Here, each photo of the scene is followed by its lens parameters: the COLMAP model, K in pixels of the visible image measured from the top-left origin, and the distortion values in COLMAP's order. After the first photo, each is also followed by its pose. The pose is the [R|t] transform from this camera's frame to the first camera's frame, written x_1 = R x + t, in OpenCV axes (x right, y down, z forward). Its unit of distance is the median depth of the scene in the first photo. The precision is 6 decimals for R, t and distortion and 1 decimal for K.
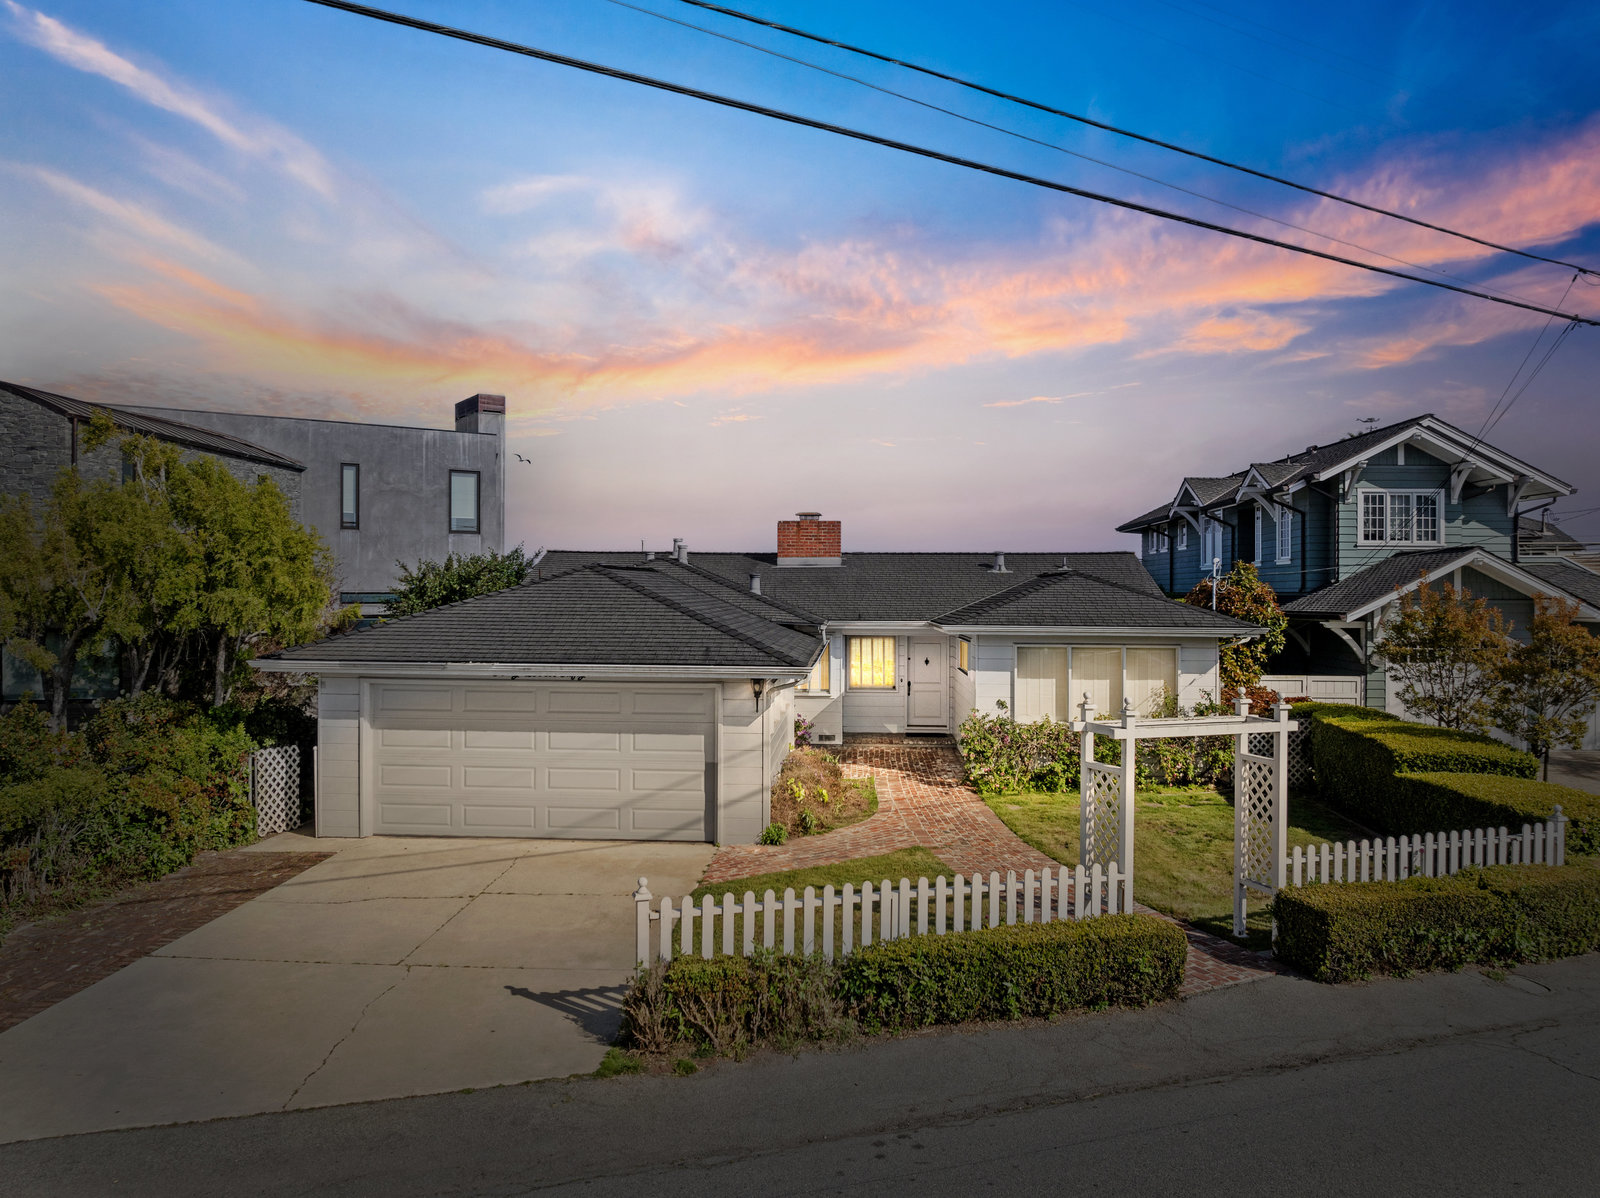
lens RADIAL K [[1142.1, 0, 800.0], [0, 1142.1, 599.0], [0, 0, 1]] dist [-0.042848, -0.000480]
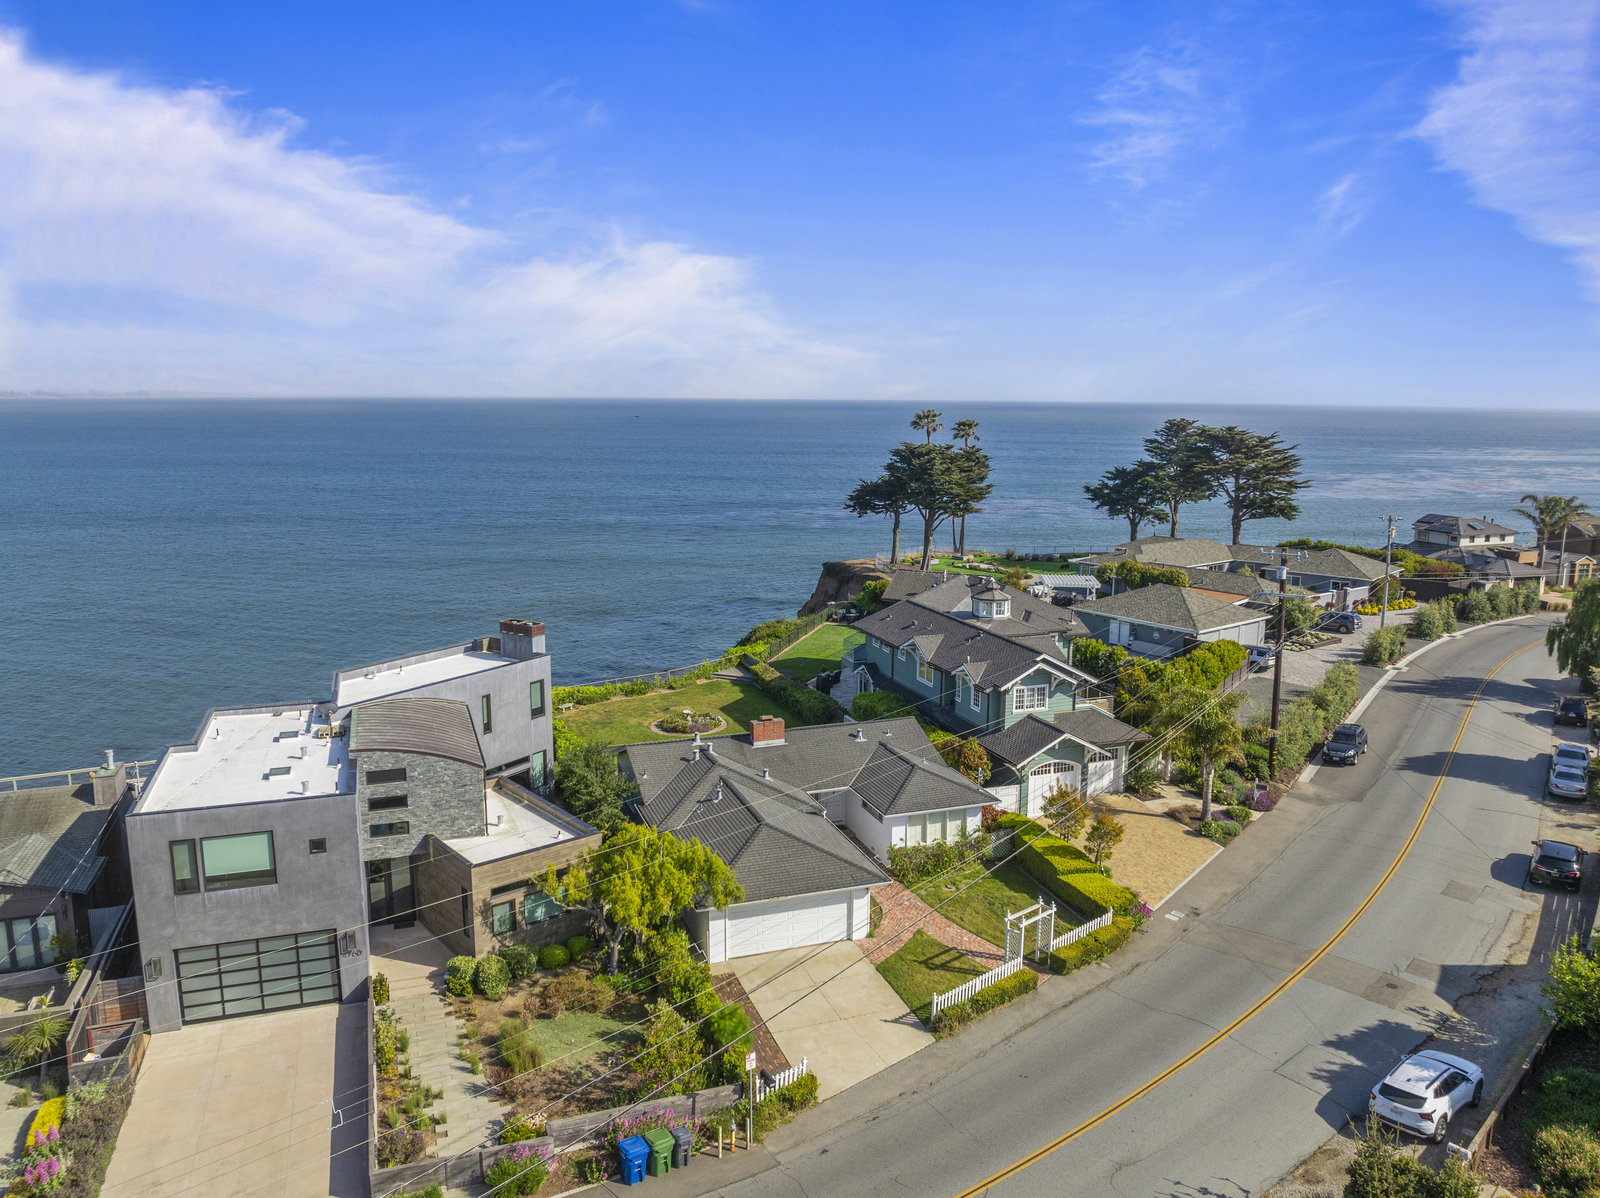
lens RADIAL K [[1157.9, 0, 800.0], [0, 1157.9, 599.0], [0, 0, 1]] dist [-0.039131, -0.002938]
pose [[0.920085, -0.067957, 0.385780, -0.923380], [-0.000604, 0.984589, 0.174881, -0.830769], [-0.391719, -0.161138, 0.905865, -1.037509]]
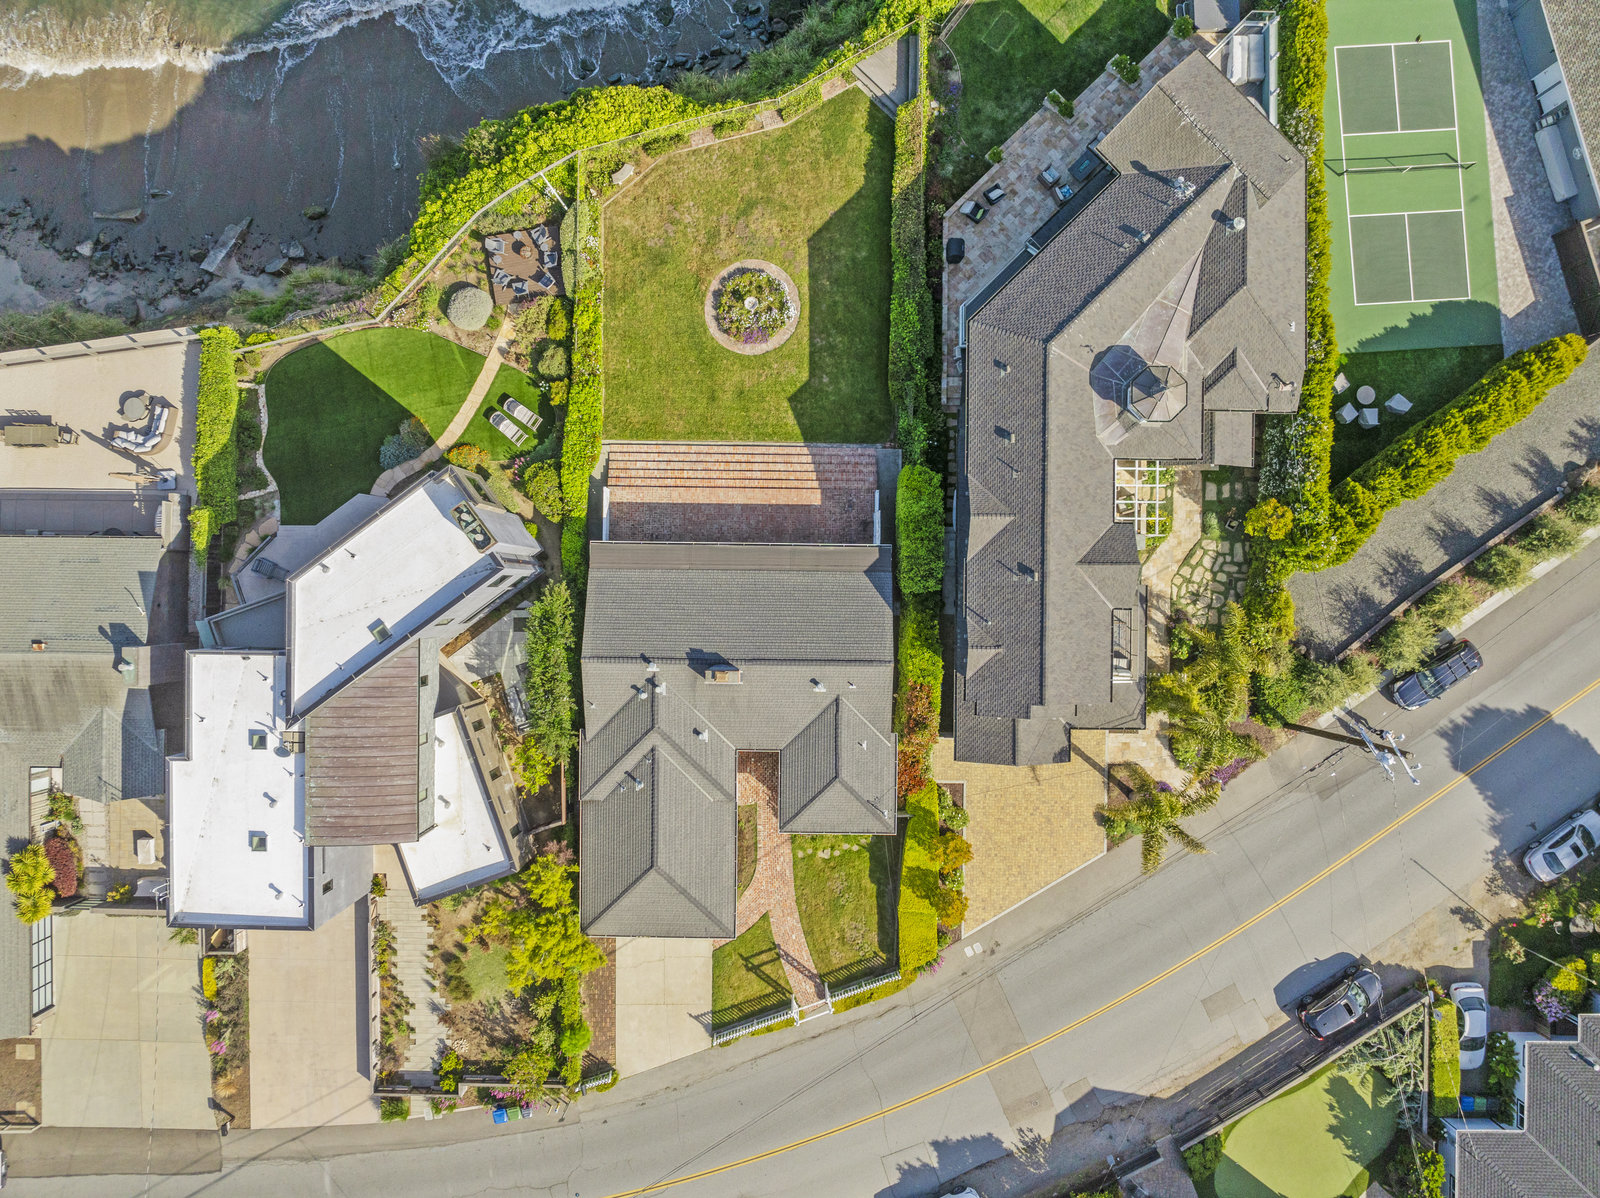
lens RADIAL K [[1120.8, 0, 801.5], [0, 1120.8, 591.6], [0, 0, 1]] dist [-0.038836, -0.003488]
pose [[0.999165, -0.040569, -0.004774, 0.209990], [0.004560, -0.005363, 0.999975, -2.601141], [-0.040594, -0.999162, -0.005174, 1.547796]]
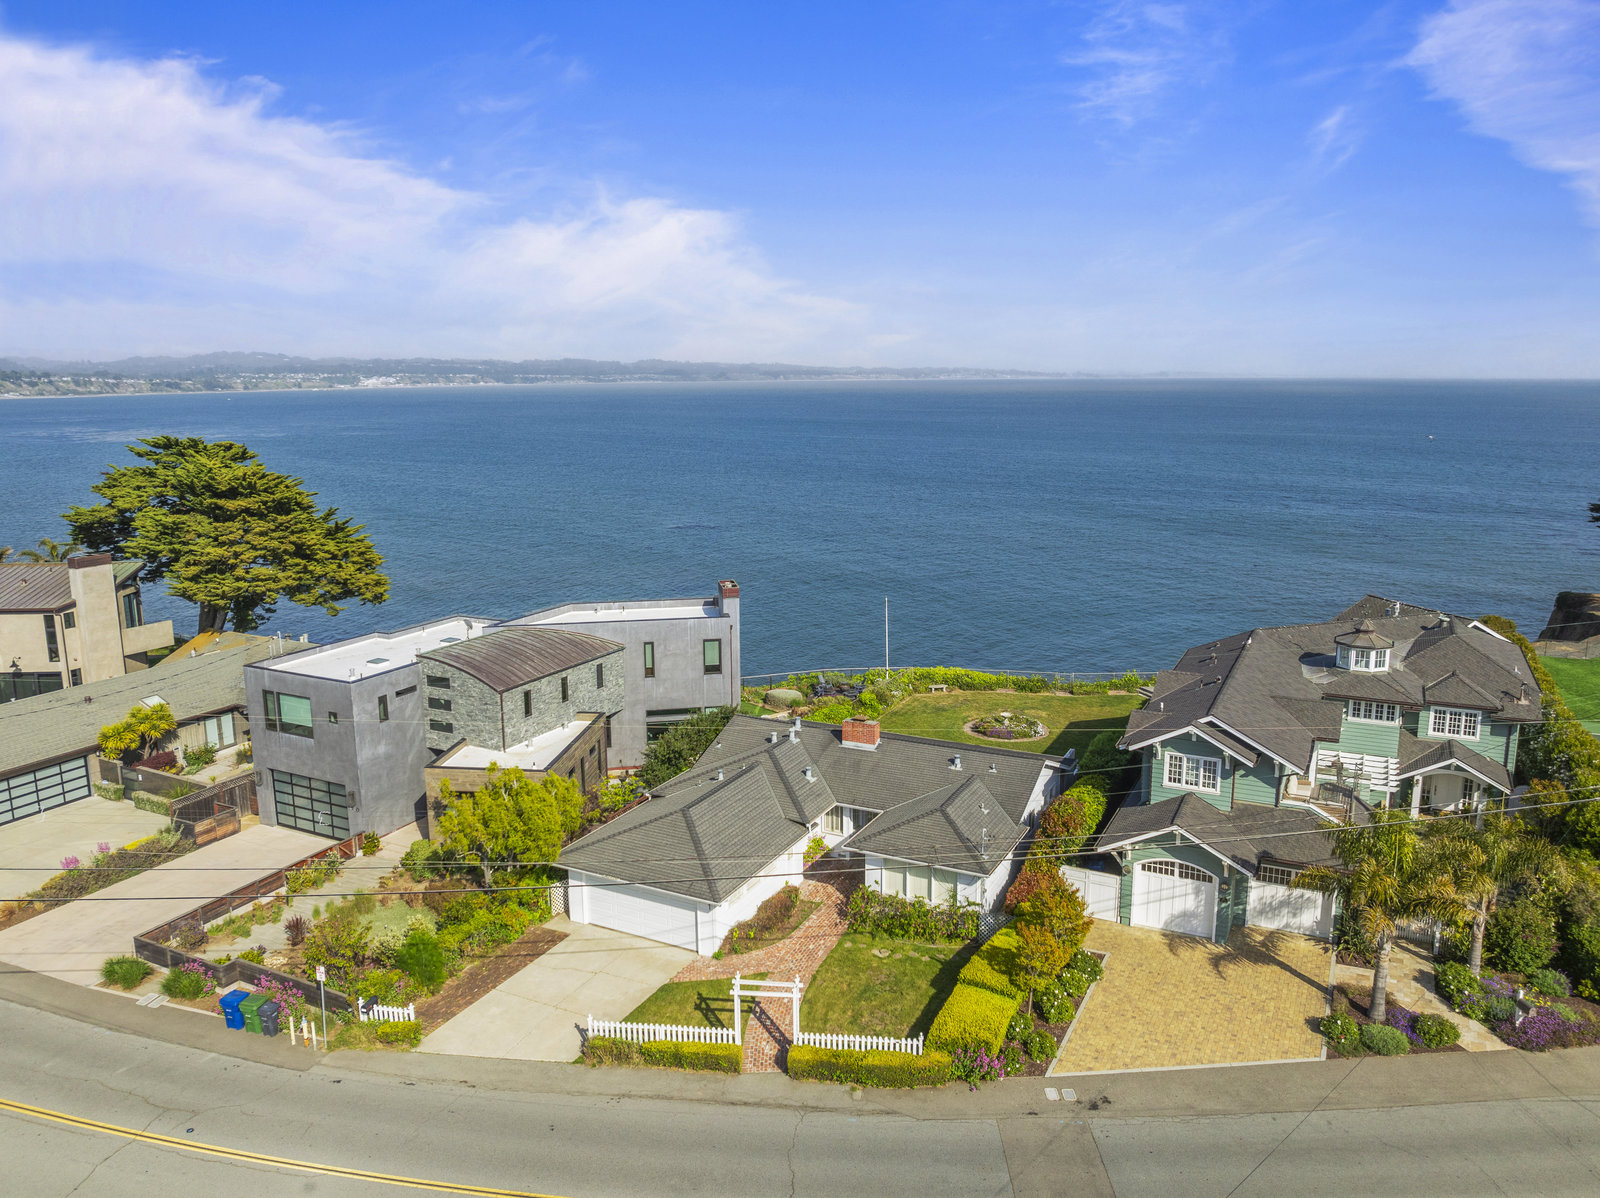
lens RADIAL K [[1157.9, 0, 800.0], [0, 1157.9, 599.0], [0, 0, 1]] dist [-0.039131, -0.002938]
pose [[0.912830, 0.069195, -0.402435, 0.852044], [0.007938, 0.982345, 0.186911, -0.798543], [0.408263, -0.173812, 0.896164, -0.832091]]
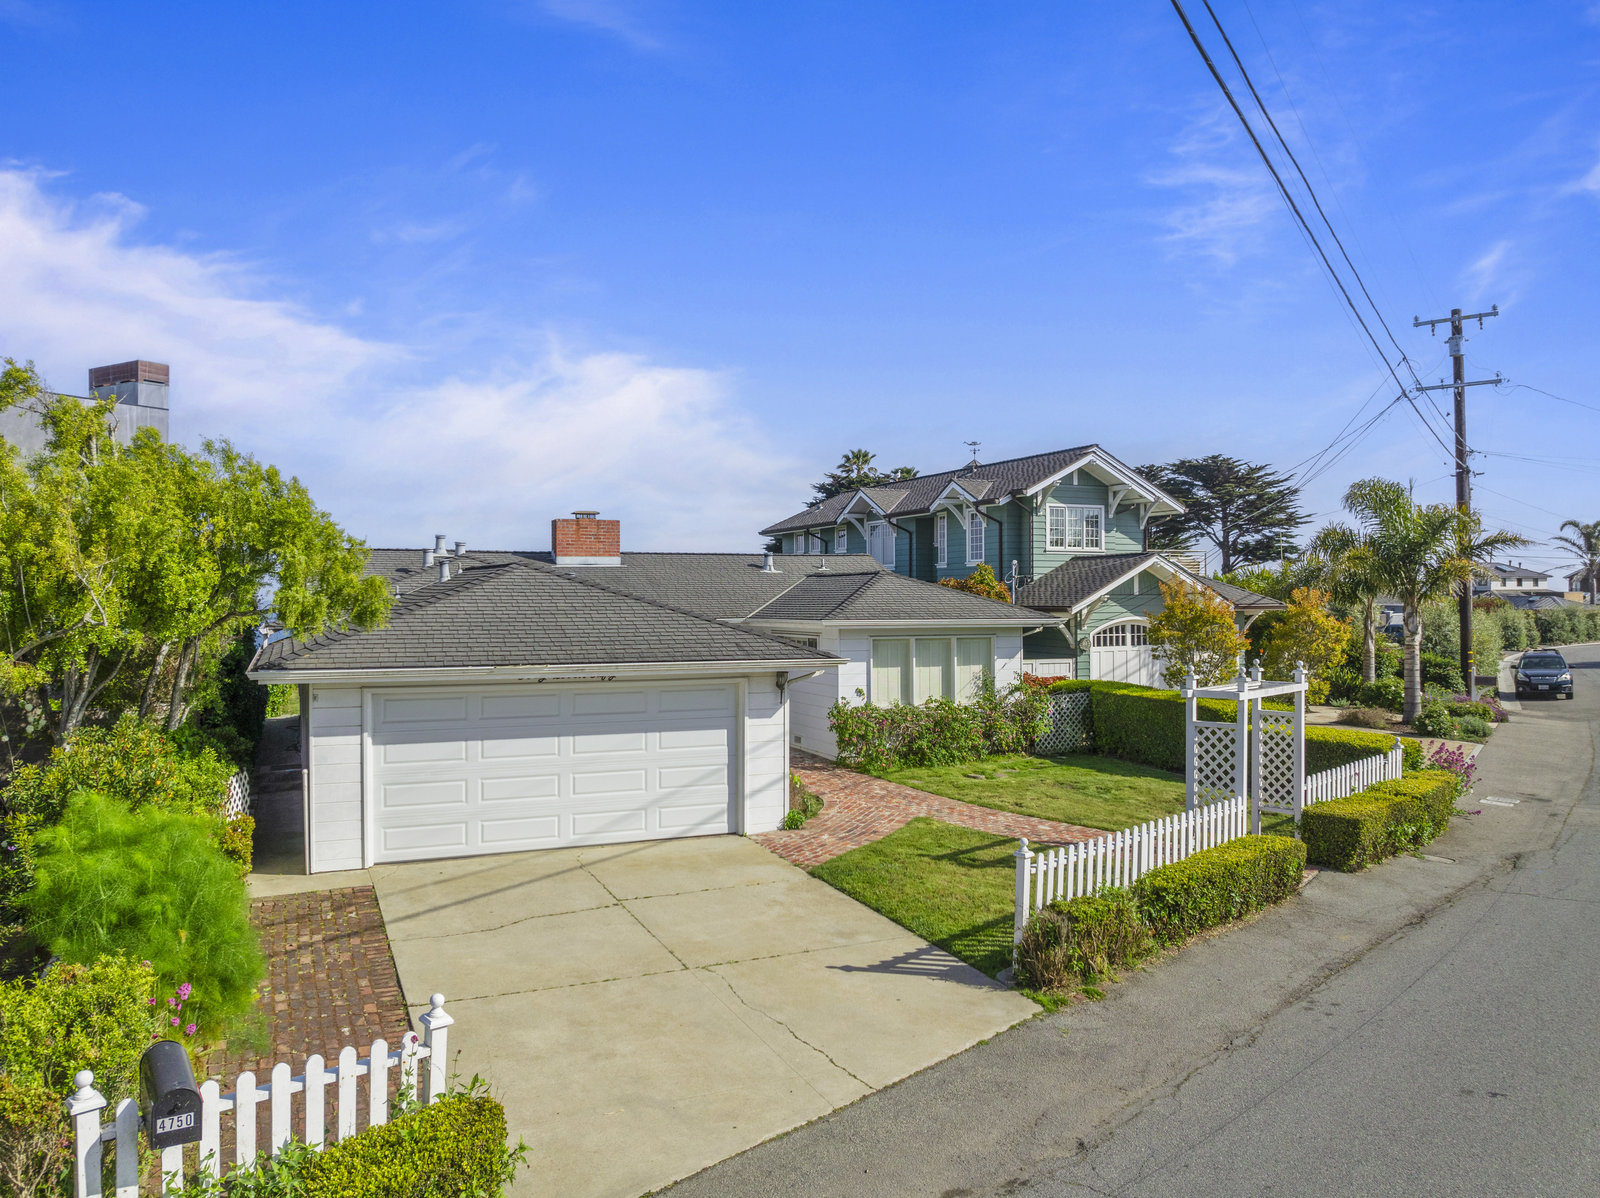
lens RADIAL K [[1154.7, 0, 807.9], [0, 1154.7, 596.2], [0, 0, 1]] dist [-0.037224, -0.001842]
pose [[0.889482, -0.006108, 0.456930, -0.373704], [0.007990, 0.999966, -0.002186, 0.002204], [-0.456901, 0.005595, 0.889500, 0.034378]]
